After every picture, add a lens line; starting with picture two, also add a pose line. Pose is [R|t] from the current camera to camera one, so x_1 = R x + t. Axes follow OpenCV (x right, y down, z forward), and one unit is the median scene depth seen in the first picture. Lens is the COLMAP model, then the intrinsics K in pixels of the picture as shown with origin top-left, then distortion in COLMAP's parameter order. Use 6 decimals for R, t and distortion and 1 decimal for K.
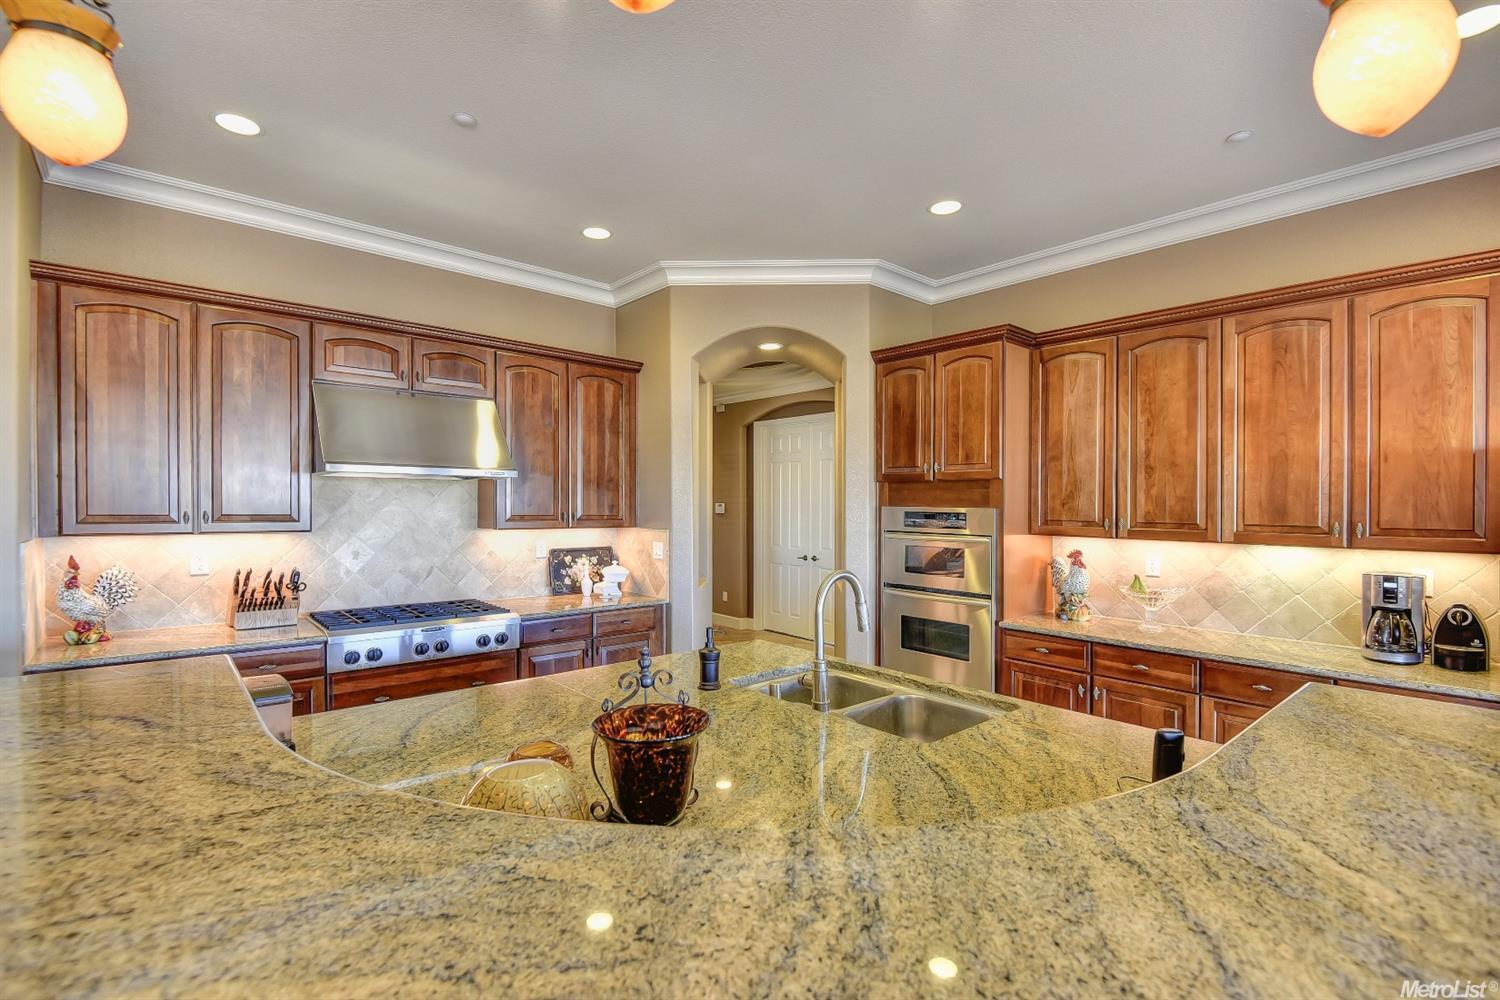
lens RADIAL K [[687.5, 0, 743.4], [0, 687.5, 509.4], [0, 0, 1]] dist [-0.015511, -0.003784]
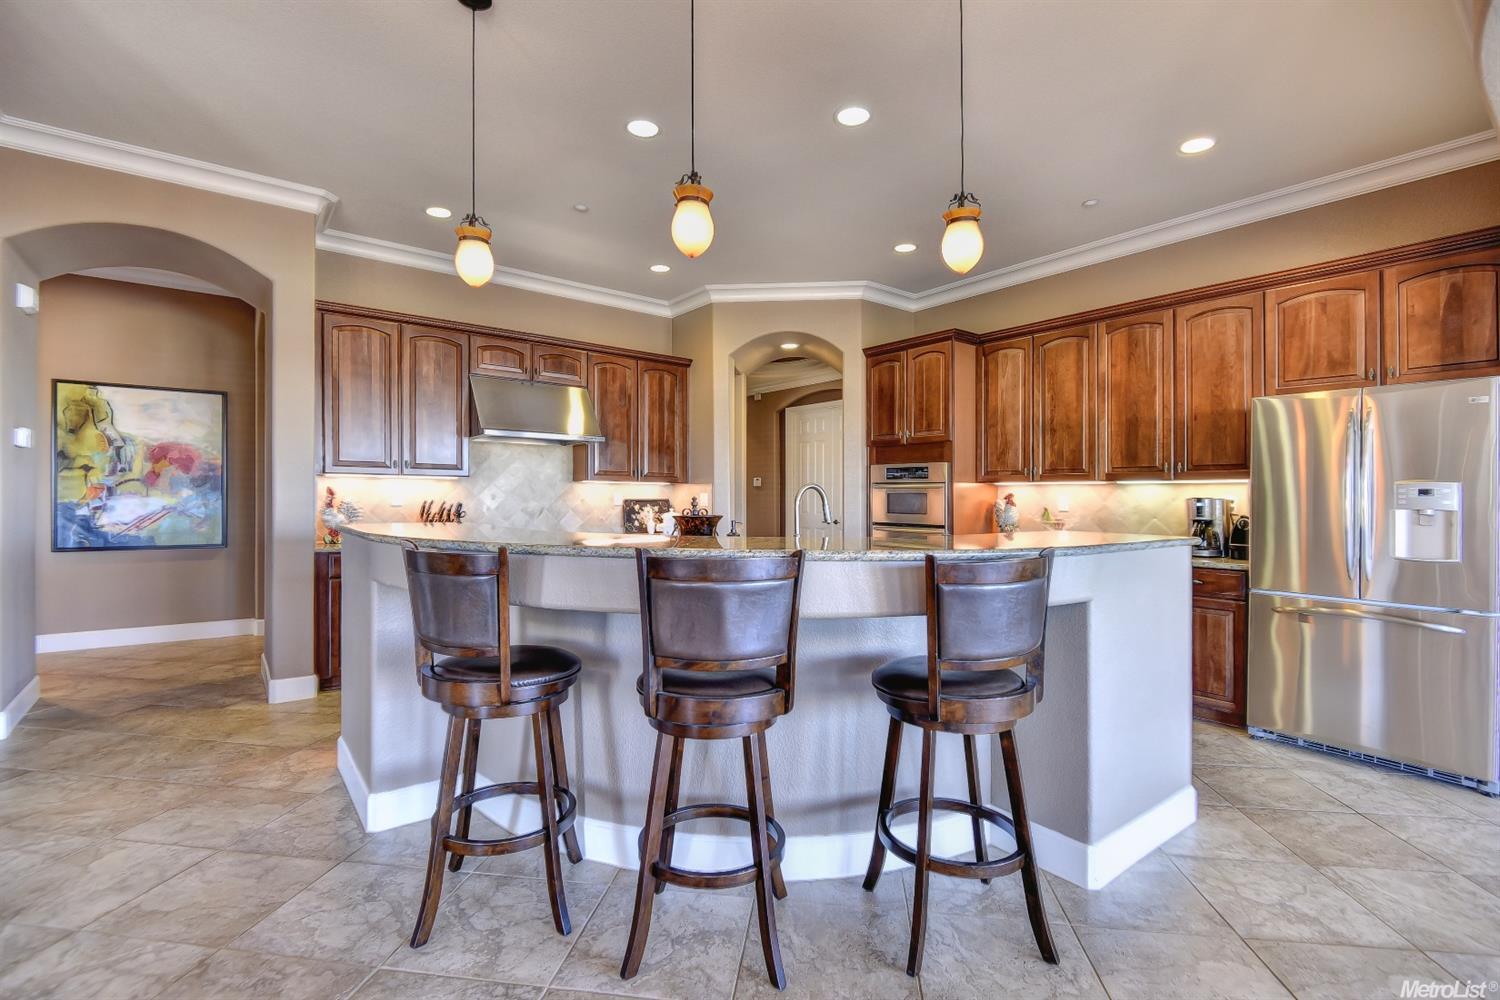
lens RADIAL K [[687.5, 0, 751.6], [0, 687.5, 501.5], [0, 0, 1]] dist [-0.015511, -0.003784]
pose [[0.998369, -0.000916, -0.057079, 0.054004], [0.000615, 0.999986, -0.005294, 0.085174], [0.057083, 0.005250, 0.998356, -0.400601]]
